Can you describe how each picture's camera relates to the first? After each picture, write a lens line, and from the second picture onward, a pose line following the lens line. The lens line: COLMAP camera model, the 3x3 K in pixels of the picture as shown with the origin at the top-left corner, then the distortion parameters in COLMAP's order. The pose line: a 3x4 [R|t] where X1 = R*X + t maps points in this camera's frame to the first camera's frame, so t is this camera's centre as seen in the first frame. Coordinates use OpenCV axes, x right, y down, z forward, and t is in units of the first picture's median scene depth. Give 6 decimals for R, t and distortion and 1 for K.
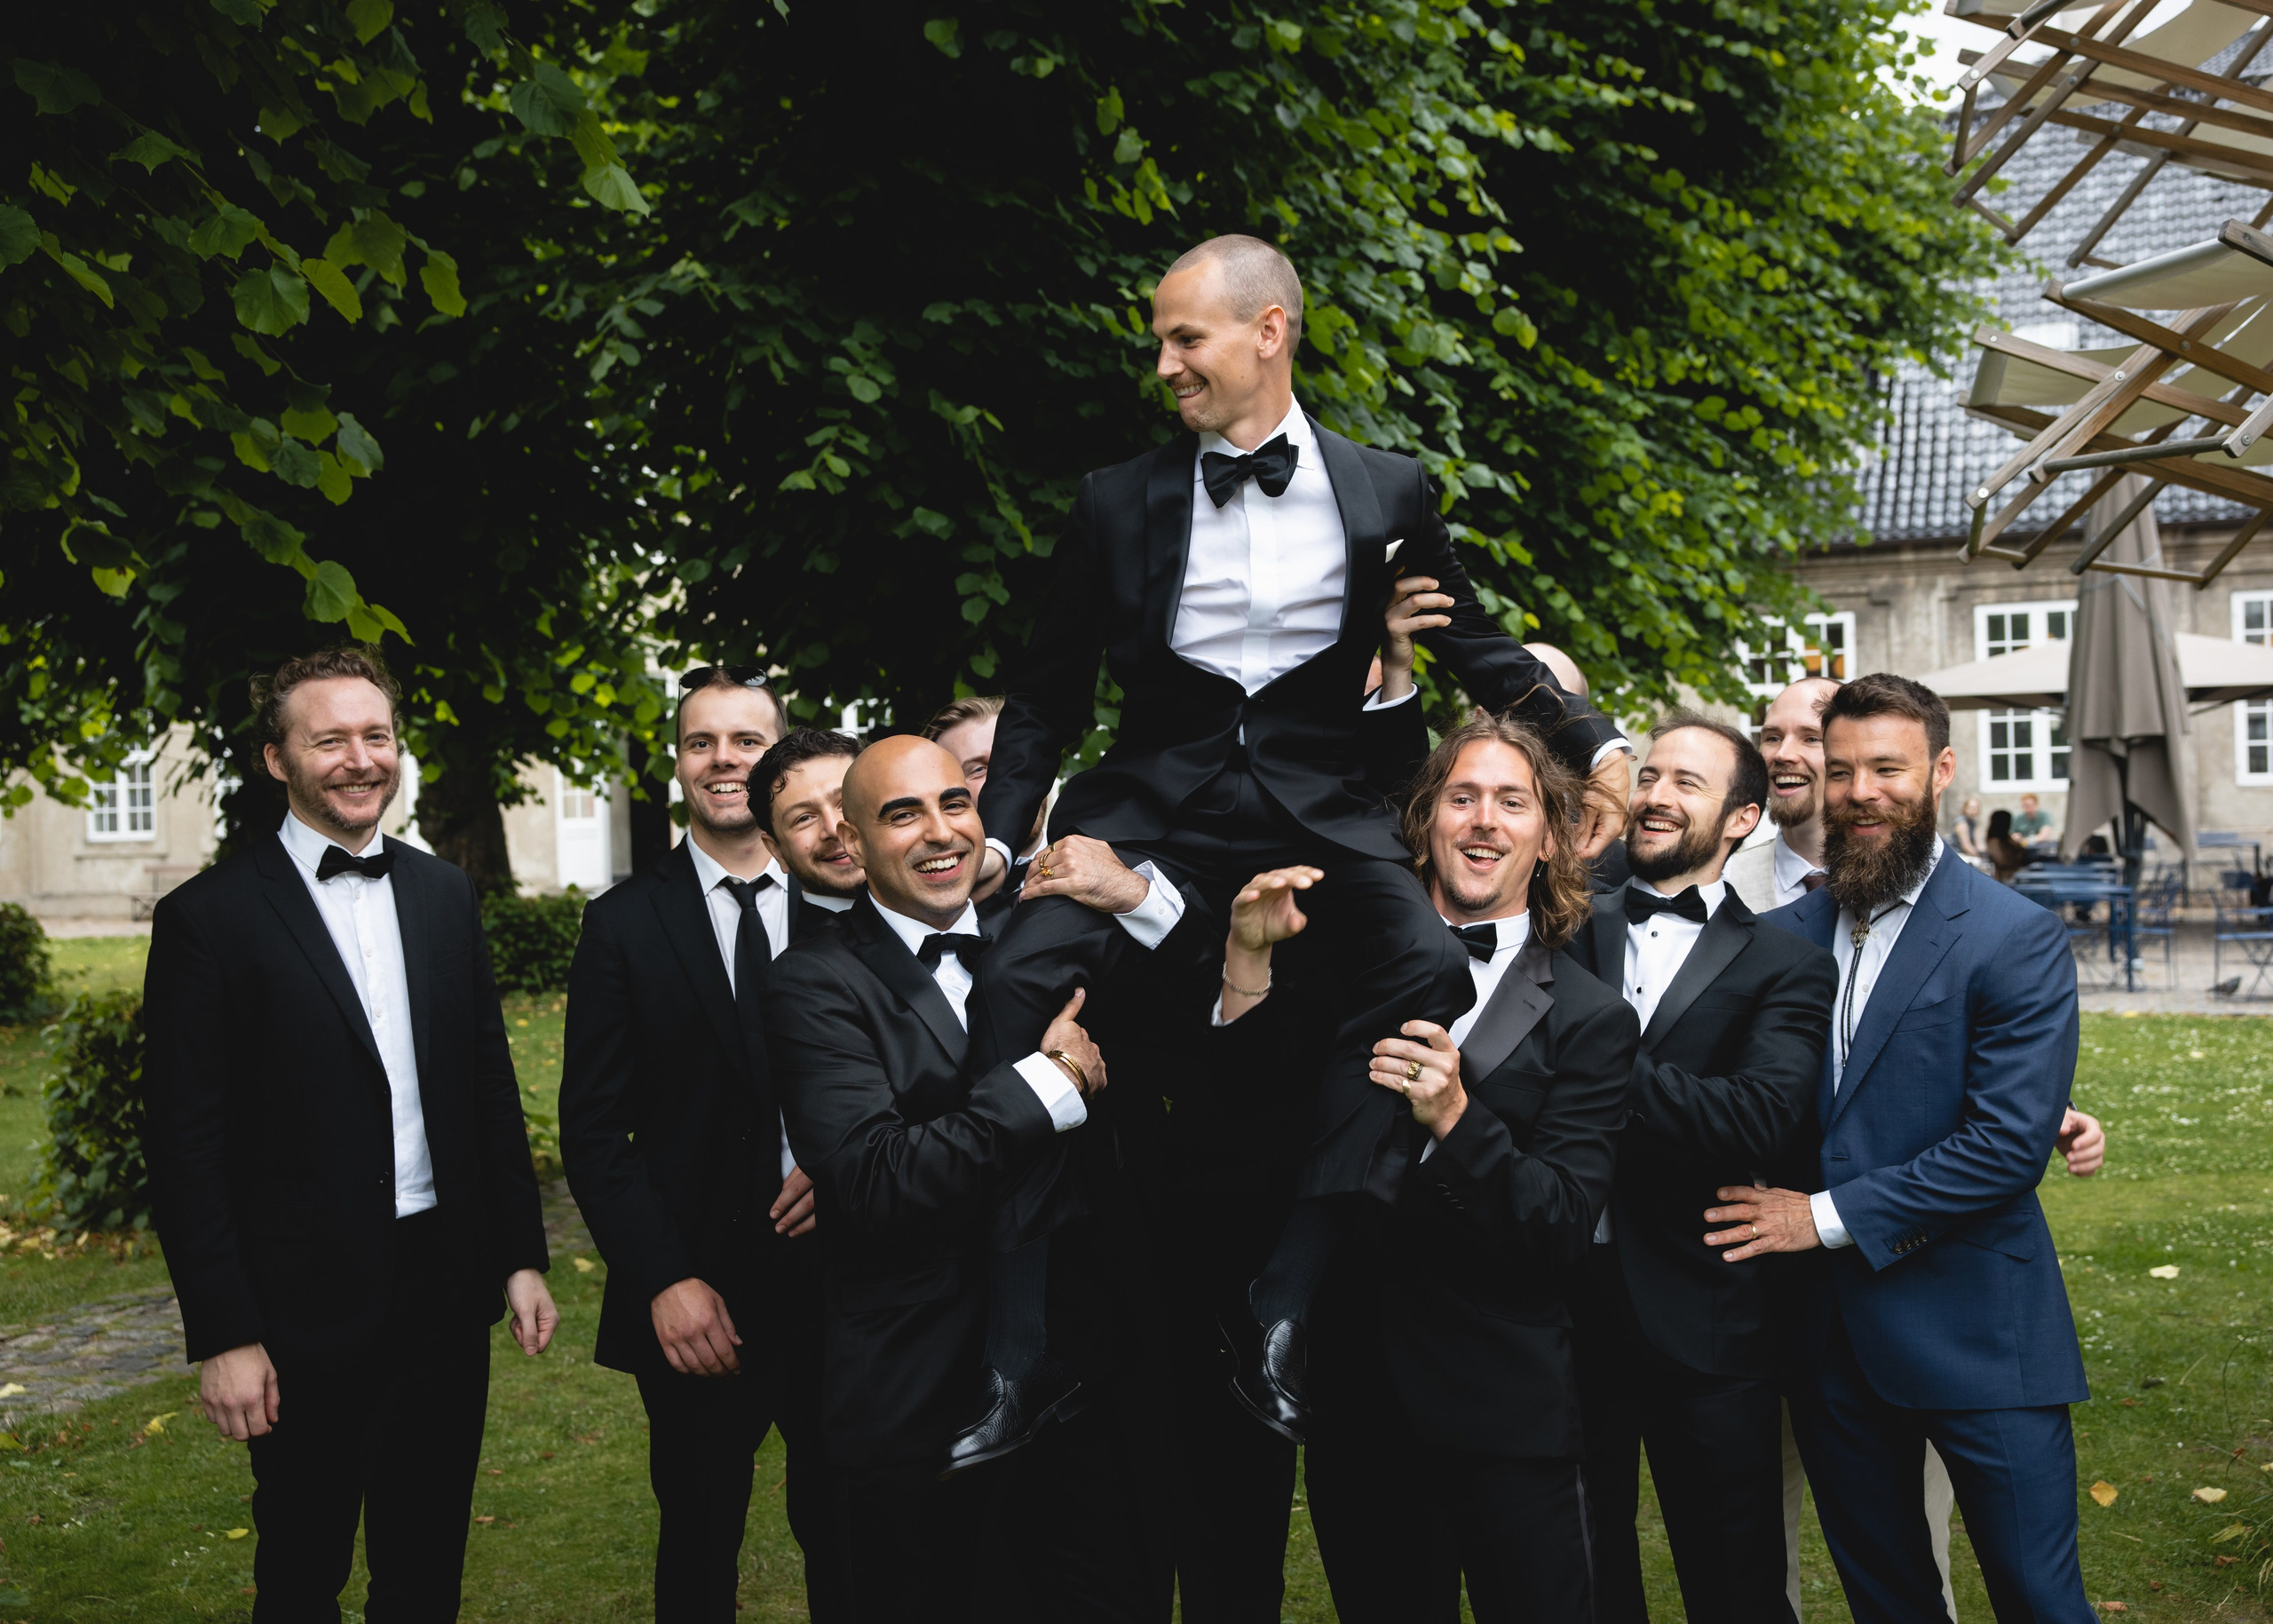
lens RADIAL K [[2216.5, 0, 1136.5], [0, 2216.5, 812.0], [0, 0, 1]] dist [0.002084, 0.007864]
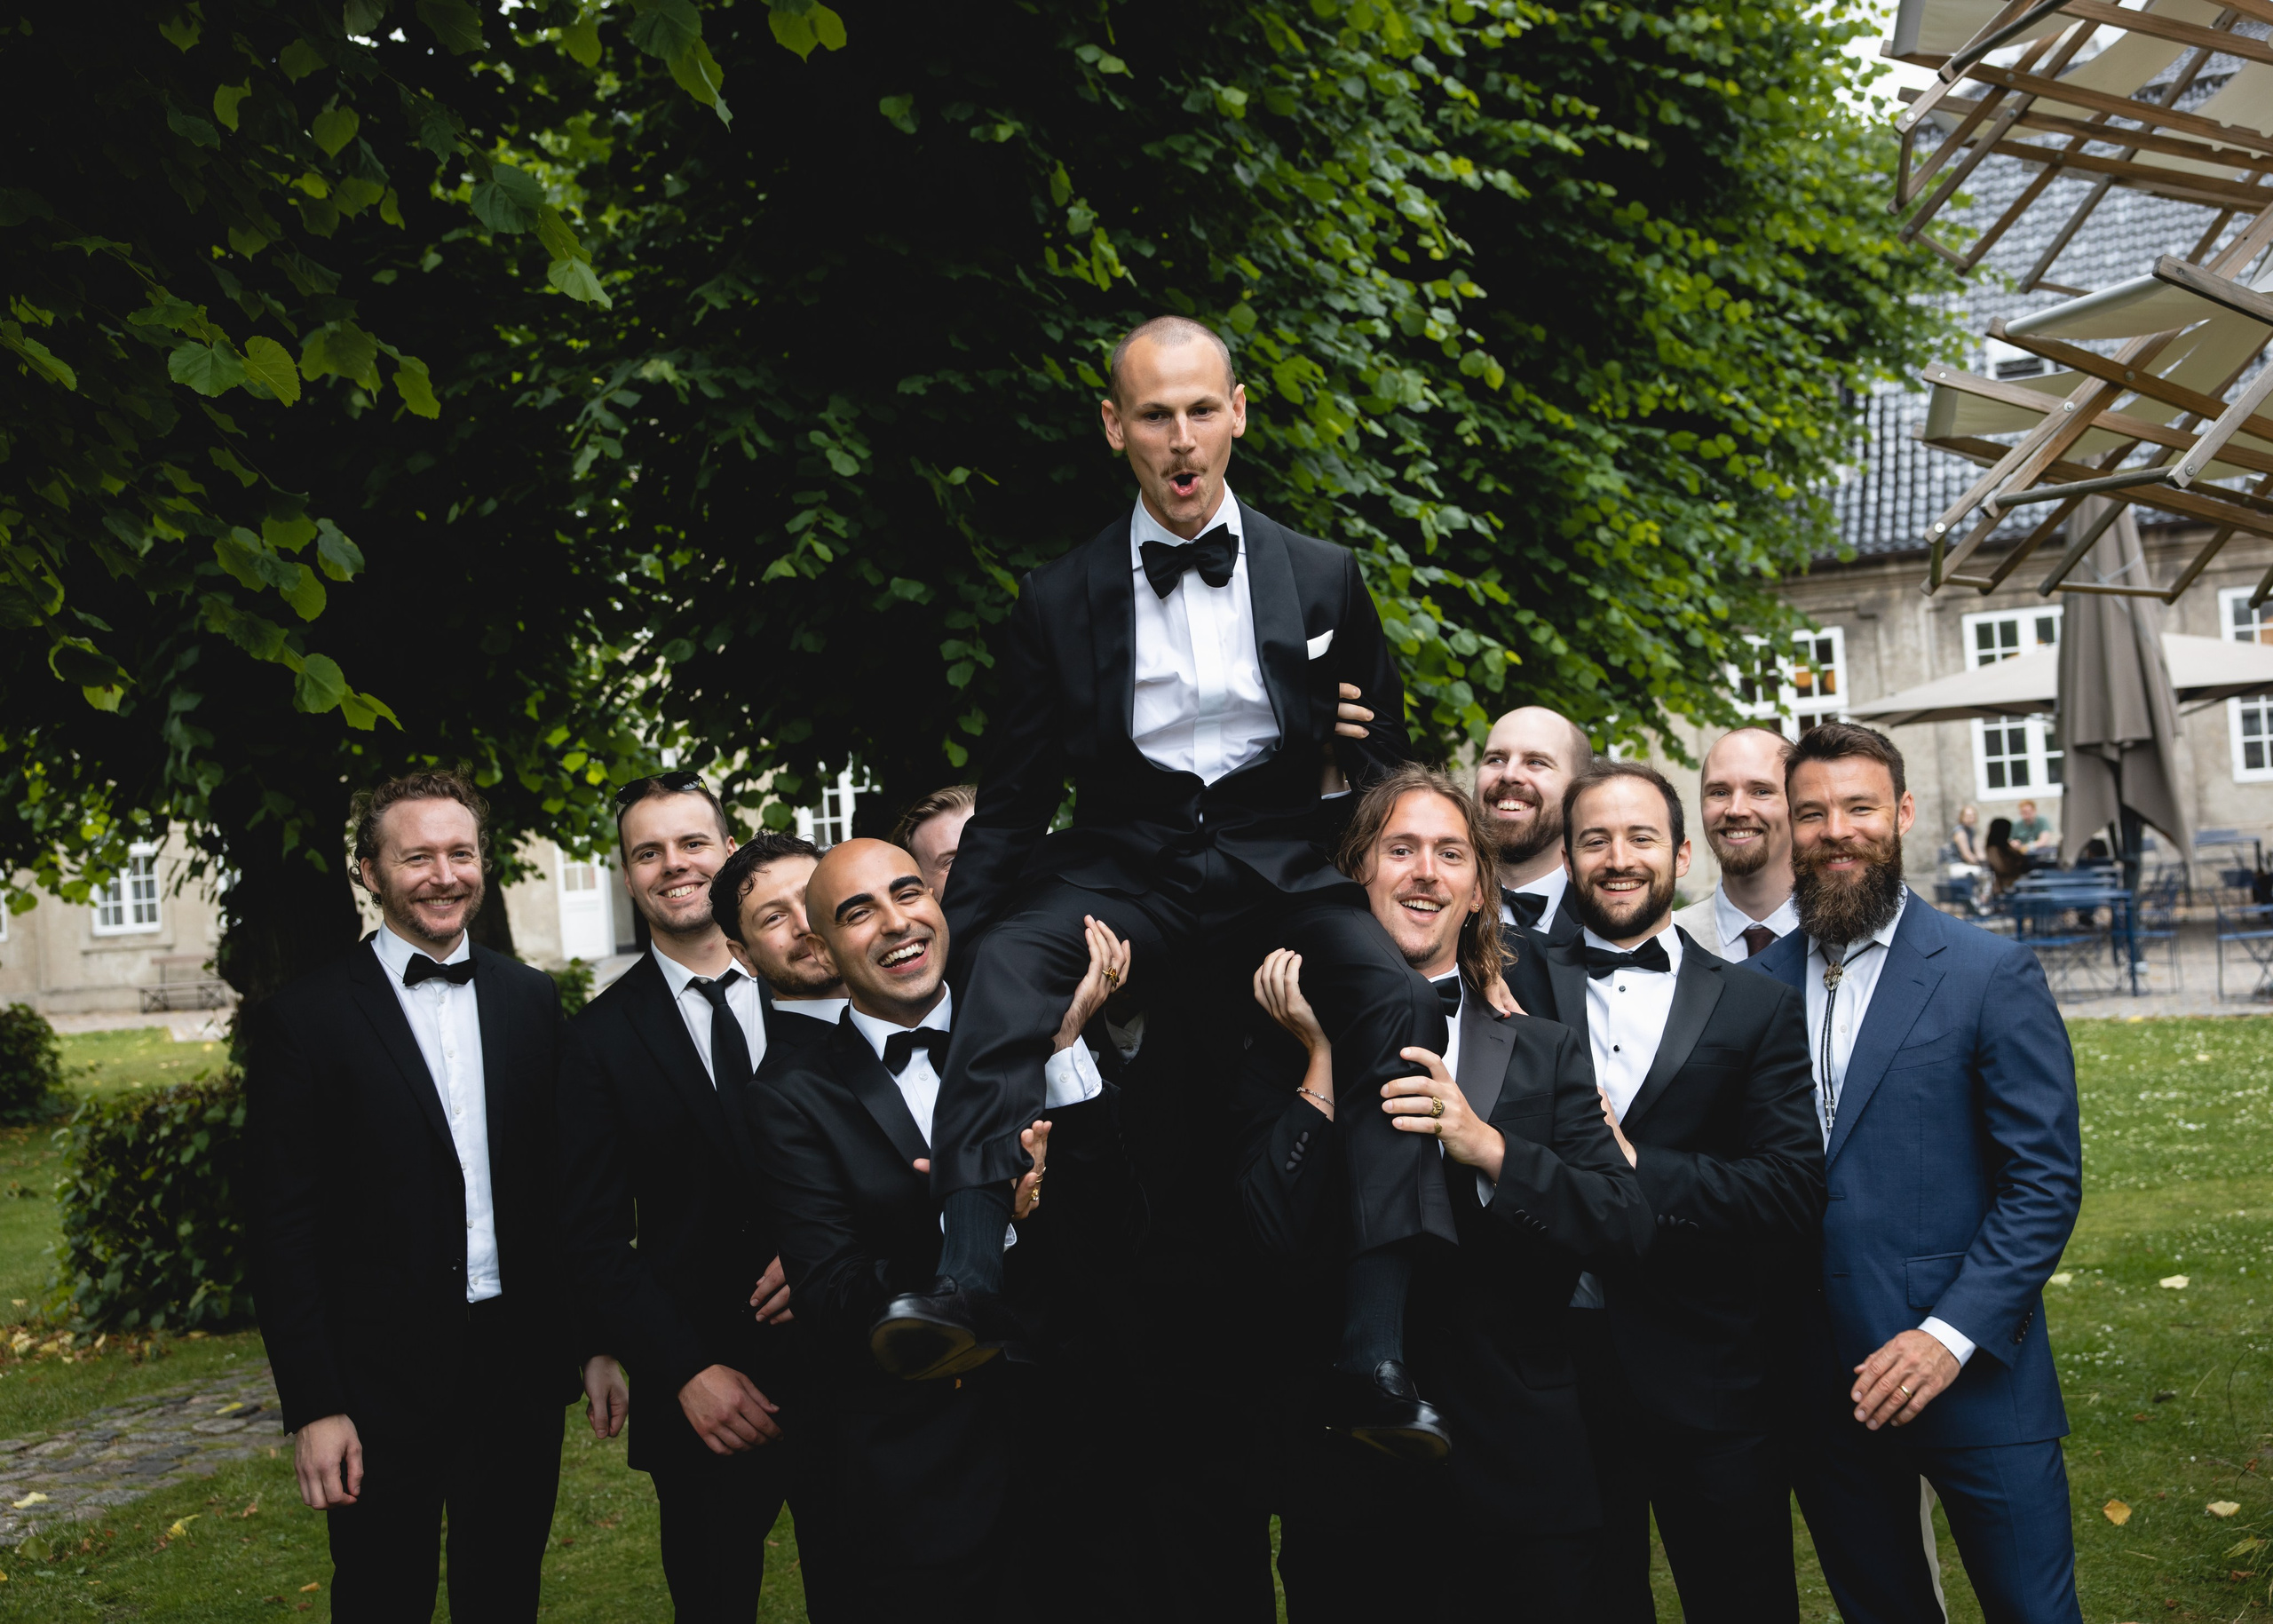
lens RADIAL K [[2222.9, 0, 1132.3], [0, 2222.9, 813.7], [0, 0, 1]] dist [-0.000307, 0.013598]
pose [[0.998925, -0.046112, -0.004845, 0.006878], [0.046031, 0.998818, -0.015585, -0.008029], [0.005558, 0.015346, 0.999867, -0.007607]]
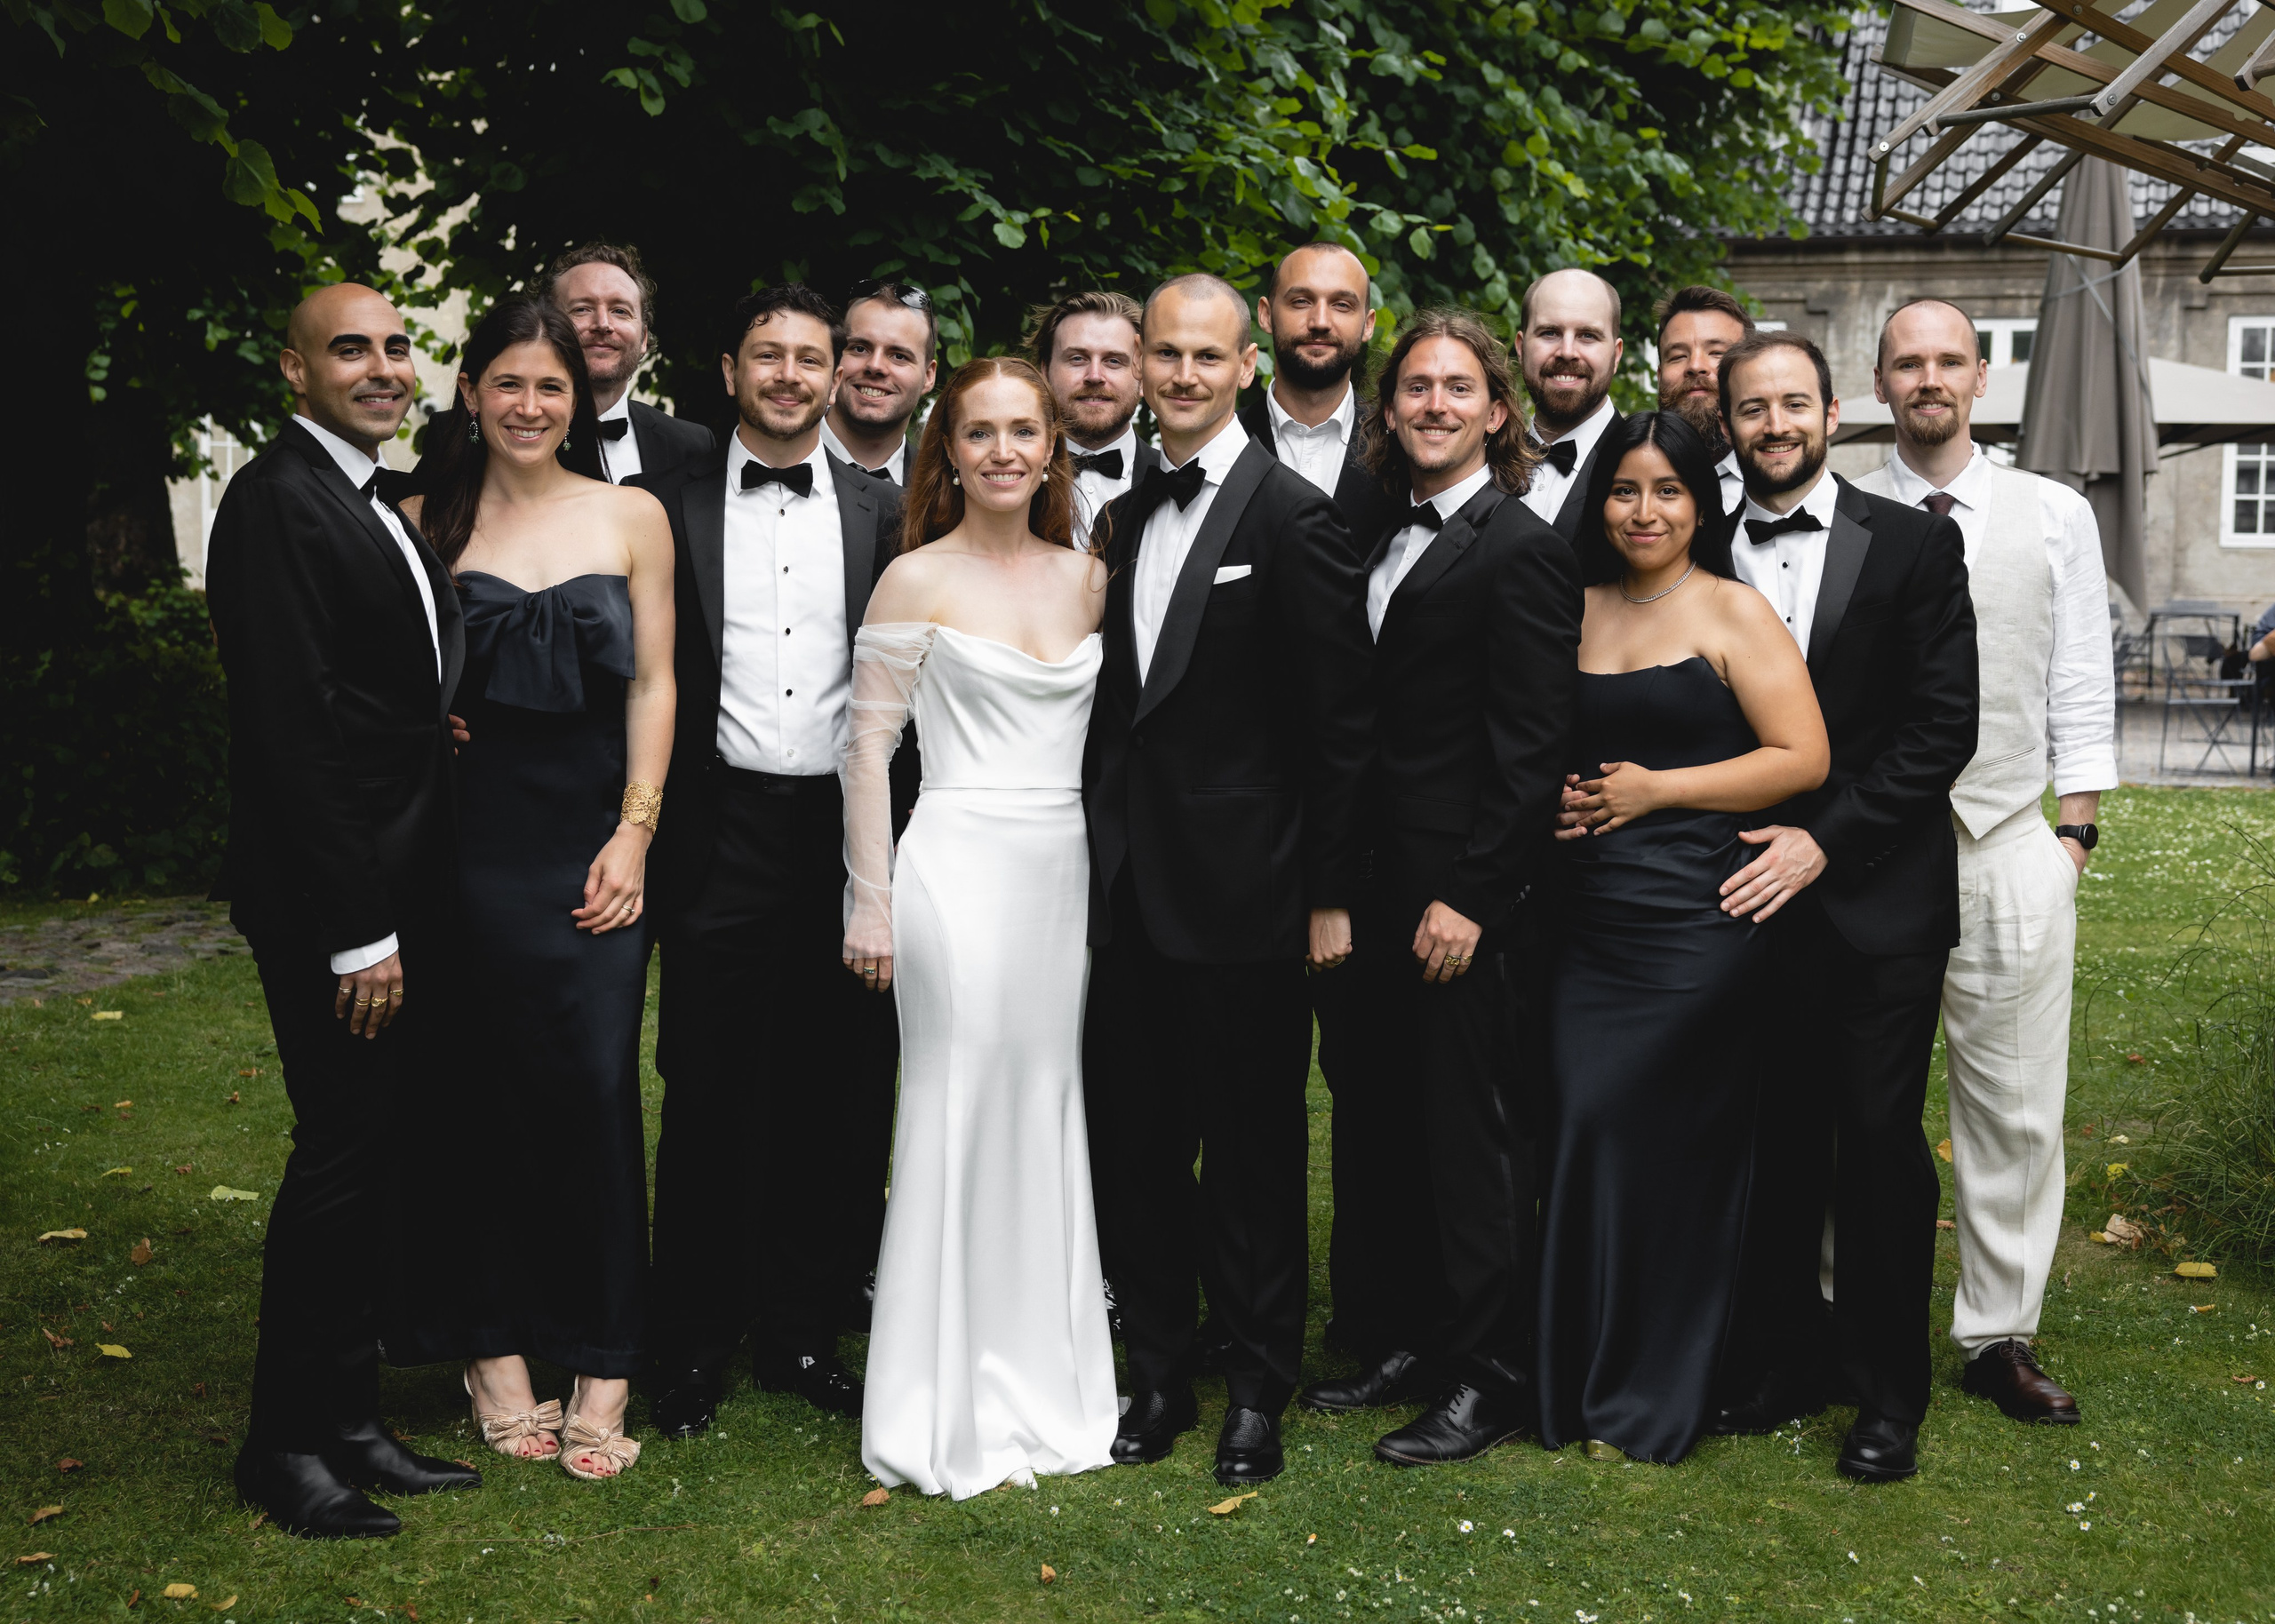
lens RADIAL K [[3025.8, 0, 985.1], [0, 3025.8, 813.0], [0, 0, 1]] dist [0.017021, 0.008333]
pose [[0.997869, 0.035451, 0.054784, -0.055211], [-0.039137, 0.996935, 0.067741, 0.047284], [-0.052215, -0.069741, 0.996198, -0.221348]]
